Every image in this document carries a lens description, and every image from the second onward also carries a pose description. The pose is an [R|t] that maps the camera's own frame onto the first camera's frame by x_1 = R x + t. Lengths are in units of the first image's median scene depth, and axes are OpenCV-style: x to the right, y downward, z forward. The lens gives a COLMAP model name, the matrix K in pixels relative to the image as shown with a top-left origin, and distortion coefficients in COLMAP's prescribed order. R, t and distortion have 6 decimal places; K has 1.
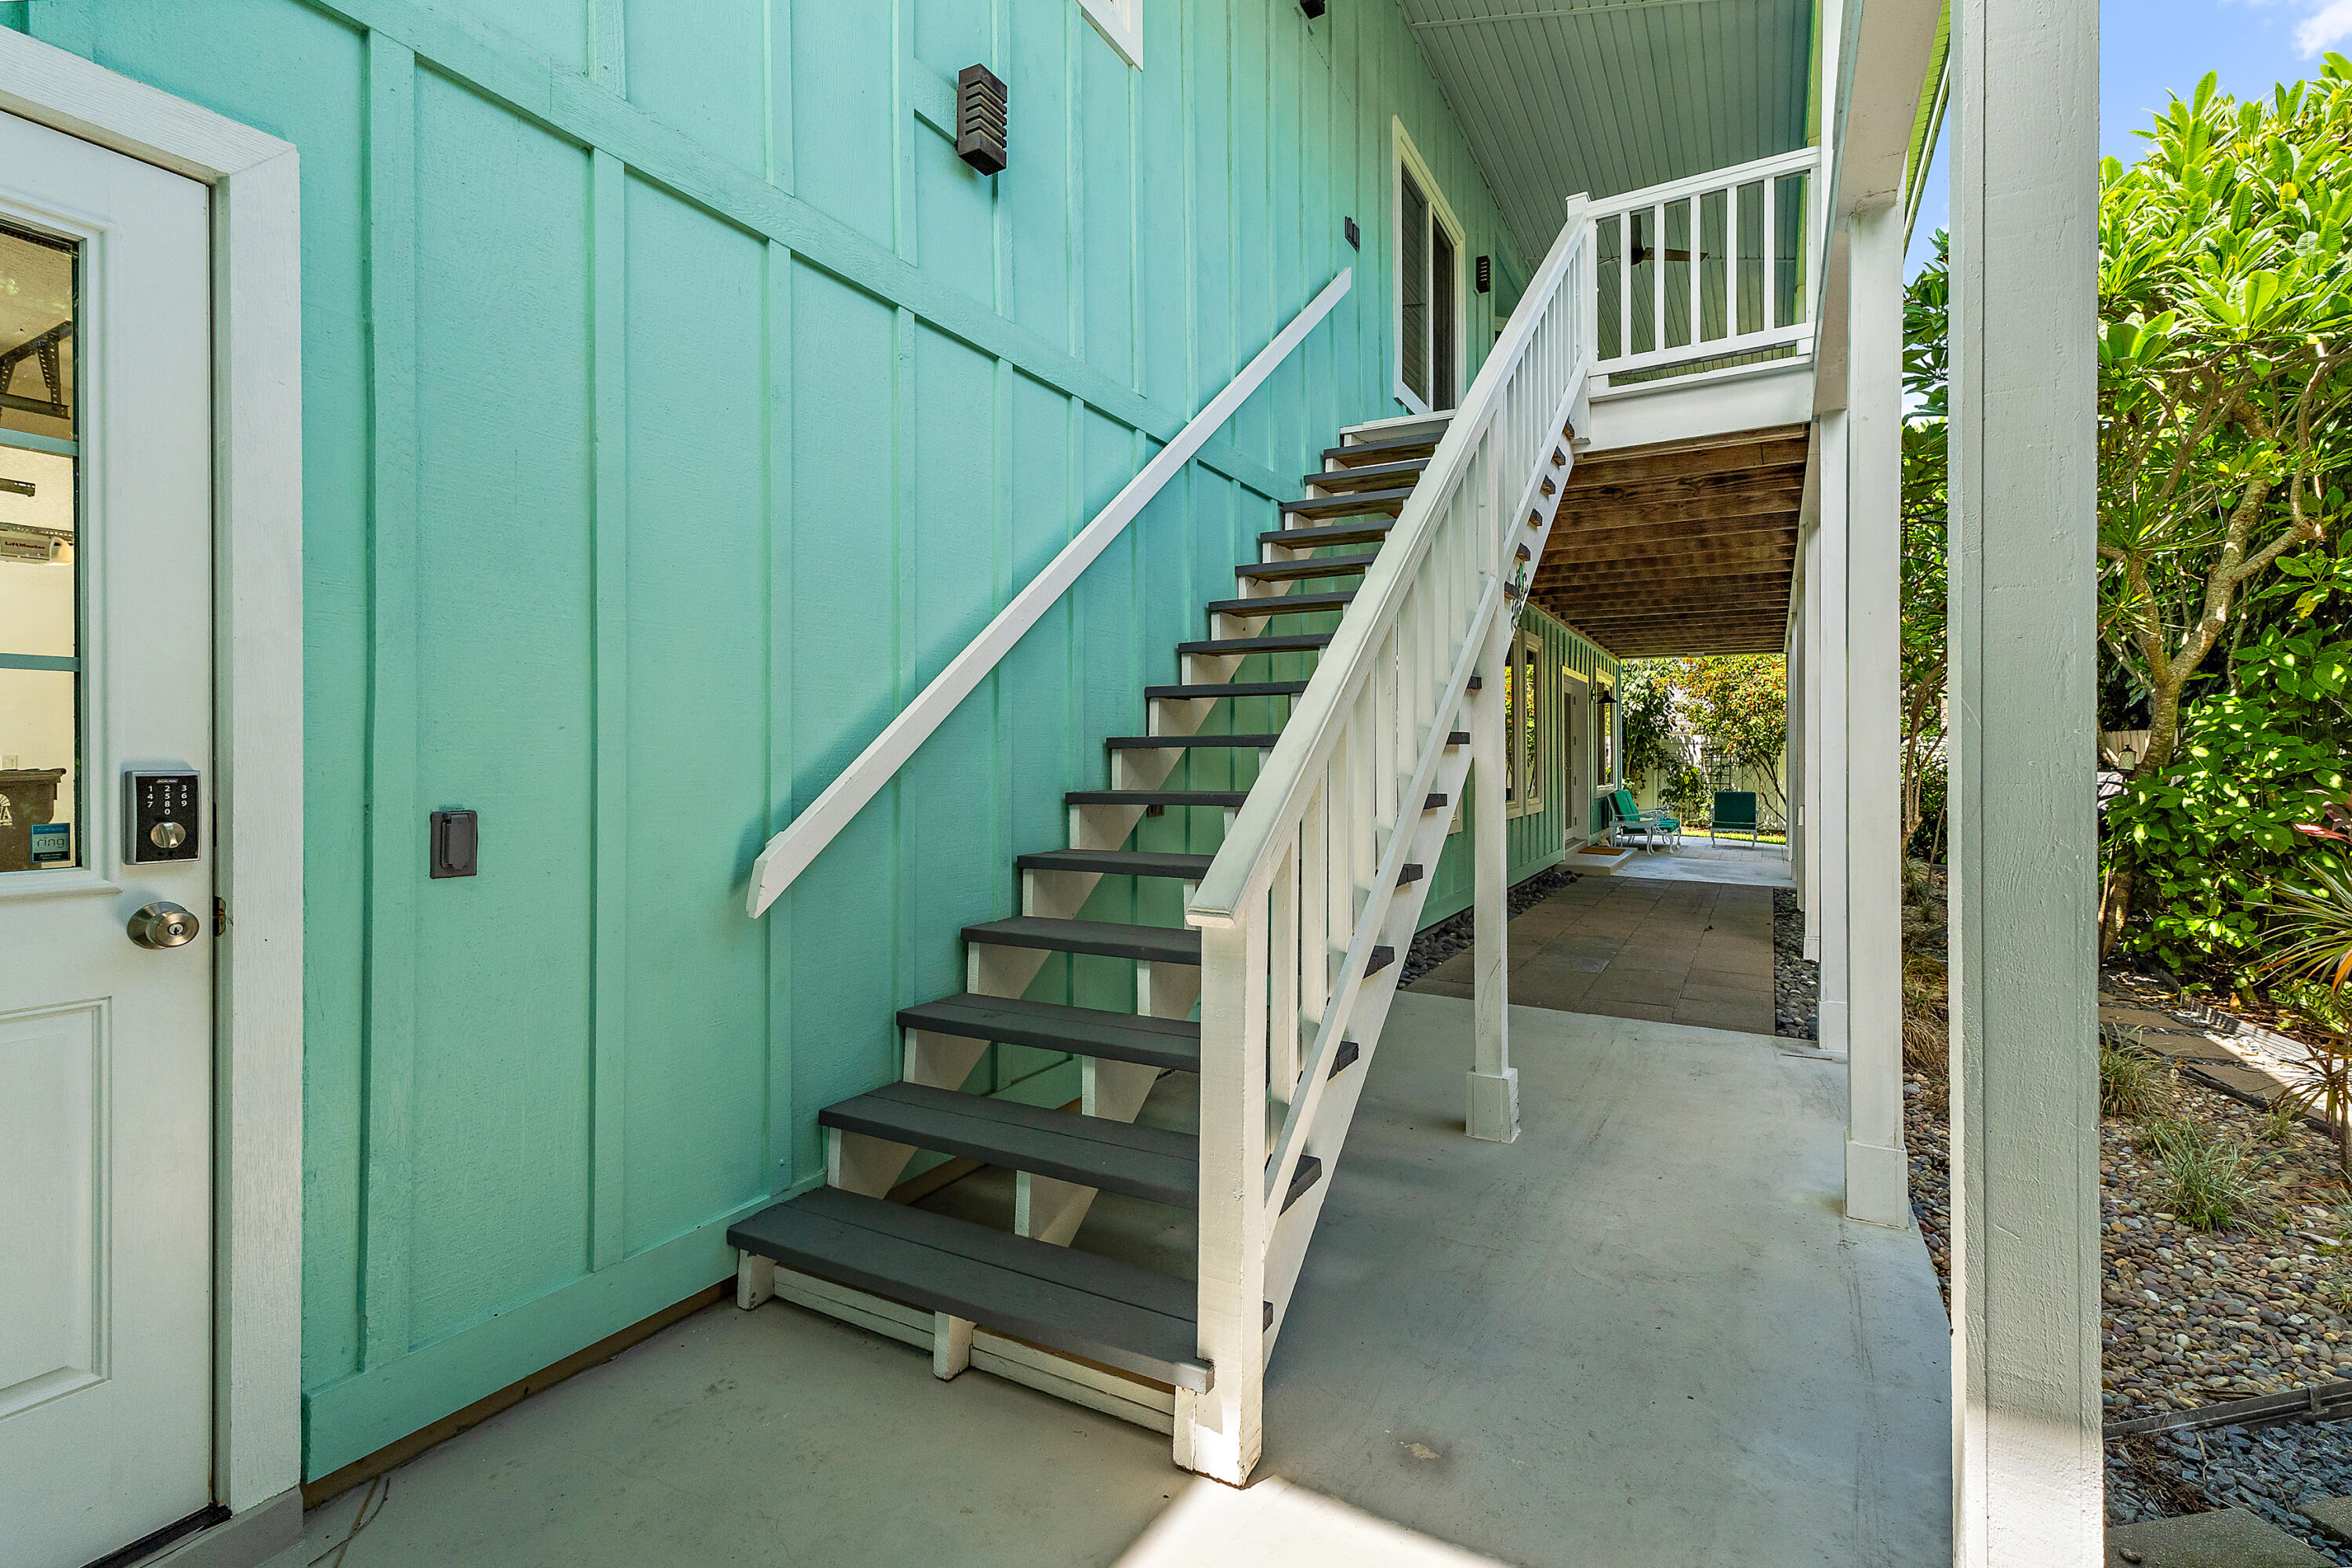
lens RADIAL K [[1055.8, 0, 1177.4], [0, 1055.8, 750.9], [0, 0, 1]] dist [0.001546, 0.000343]
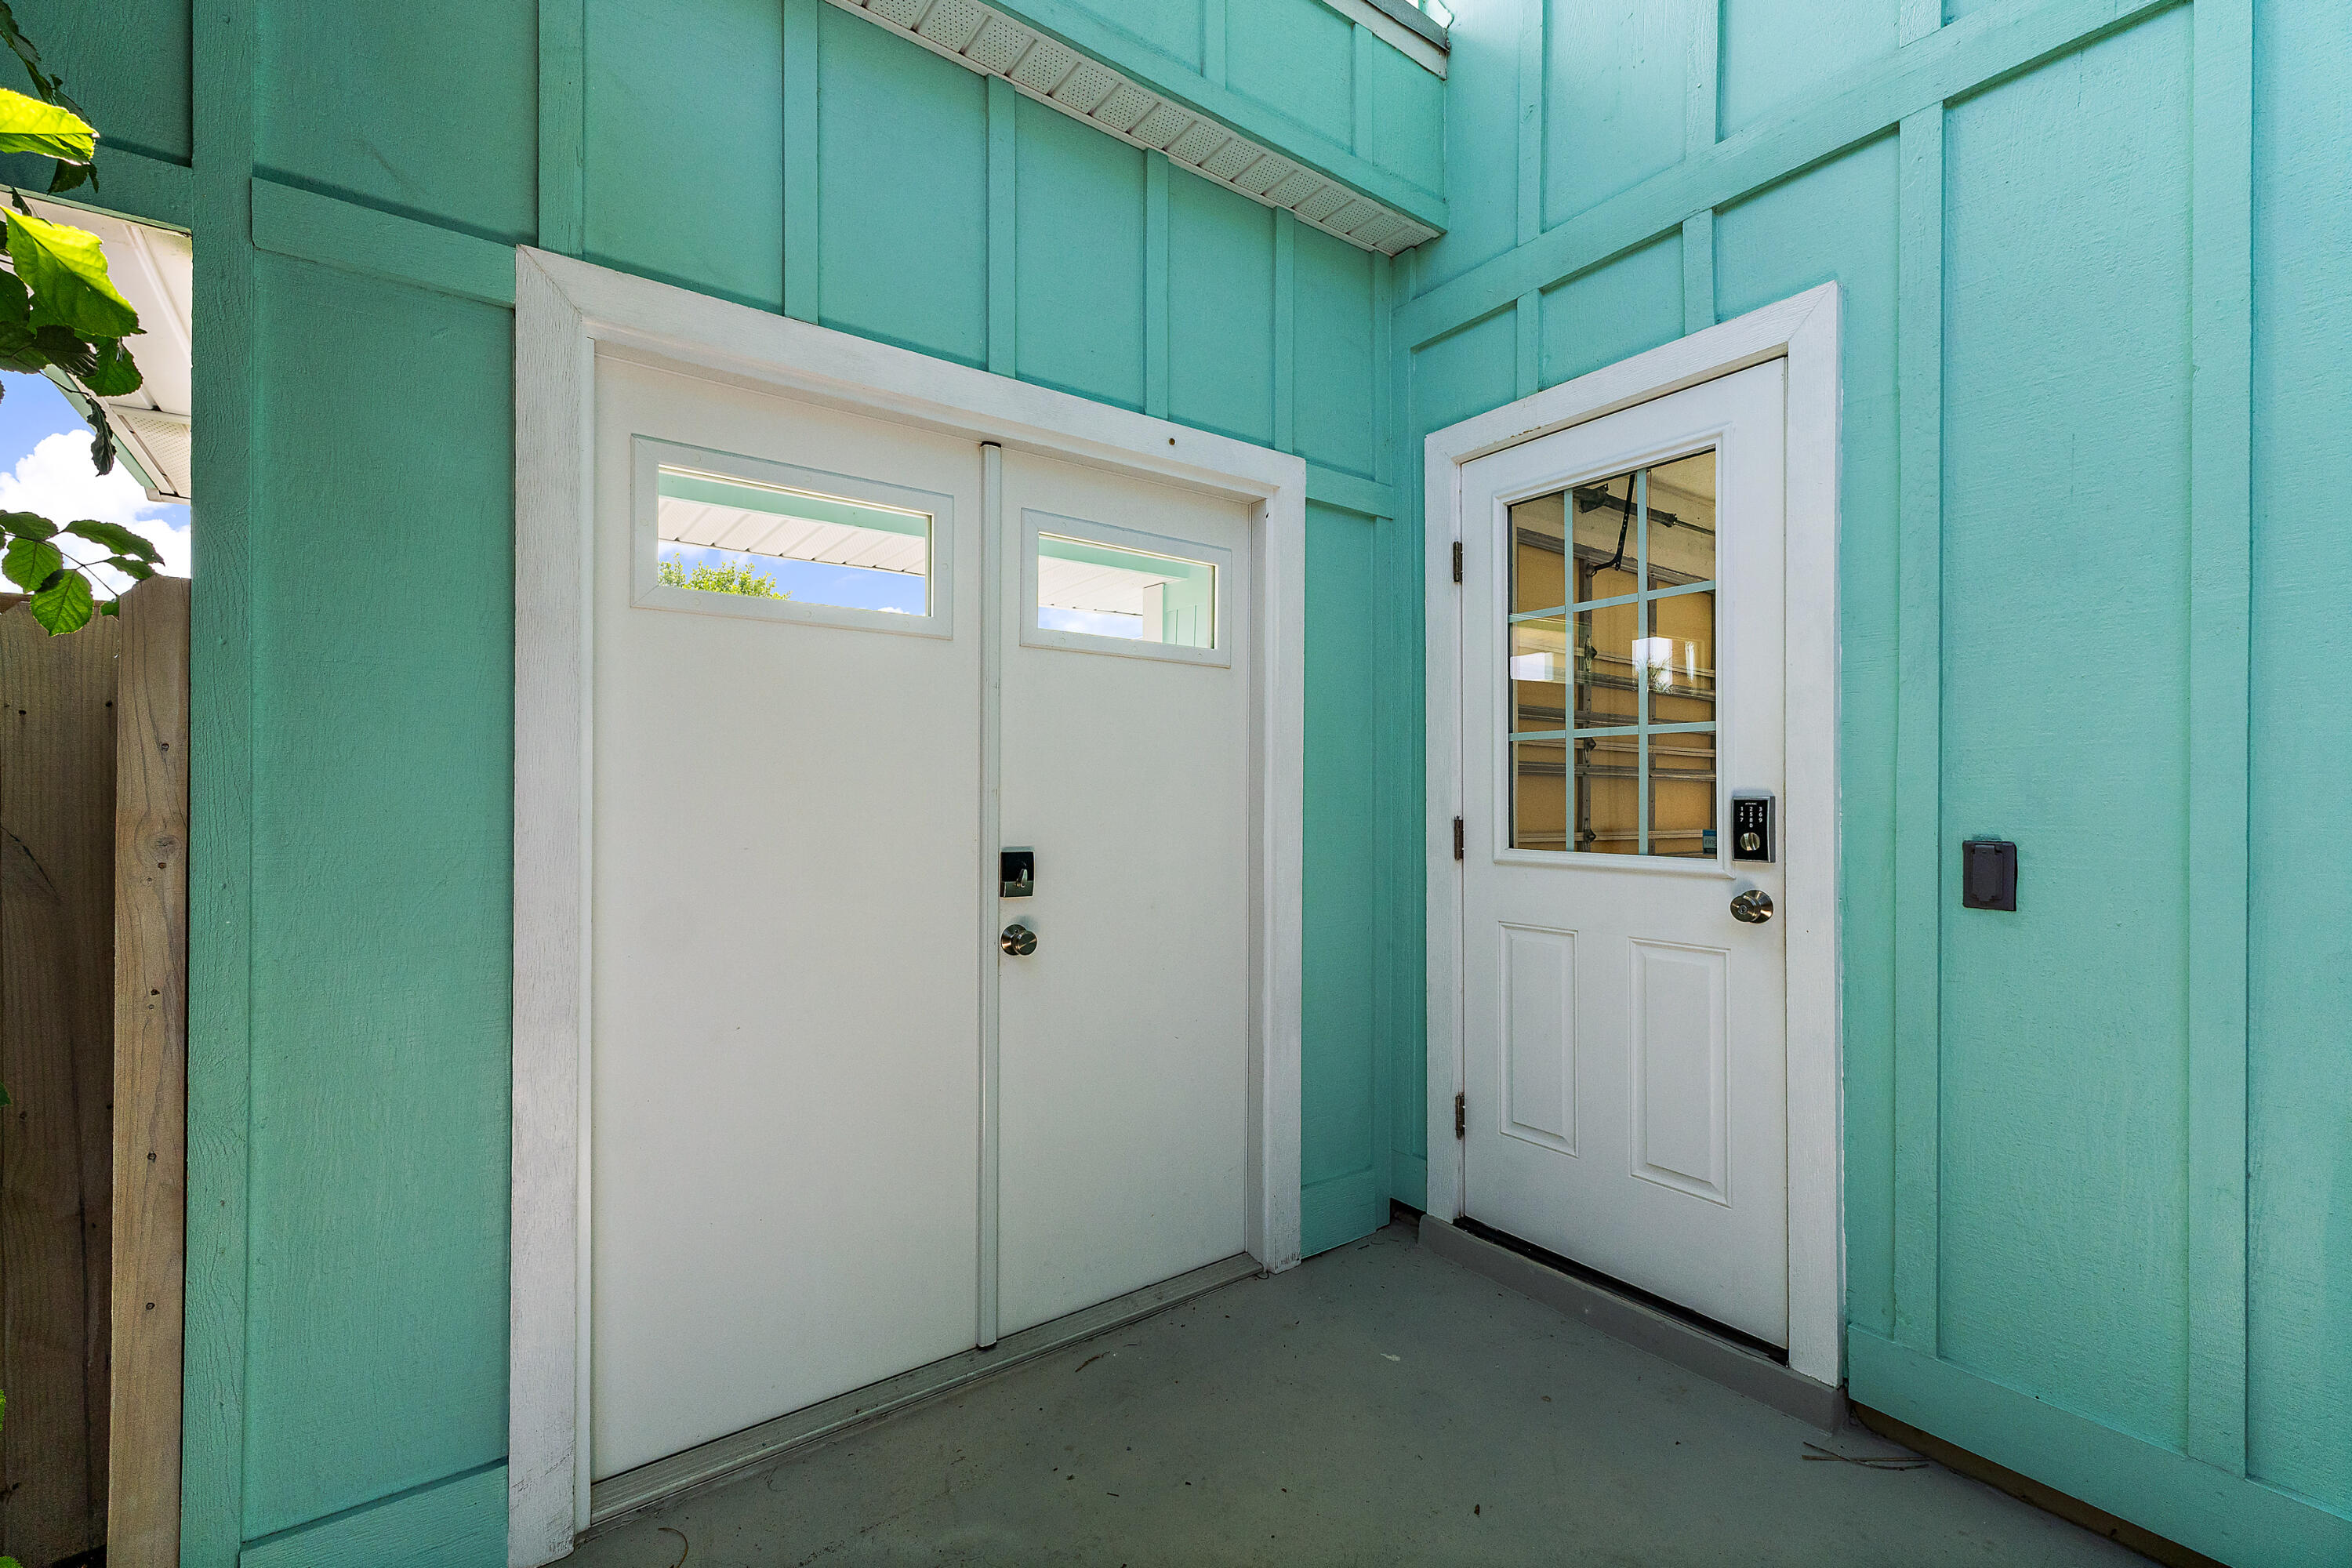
lens RADIAL K [[1016.3, 0, 1181.8], [0, 1016.3, 788.9], [0, 0, 1]] dist [0.000106, -0.000060]
pose [[-0.417835, 0.001998, -0.908521, 0.545695], [0.004884, 0.999988, -0.000048, 0.005478], [0.908510, -0.004457, -0.417840, 0.827500]]
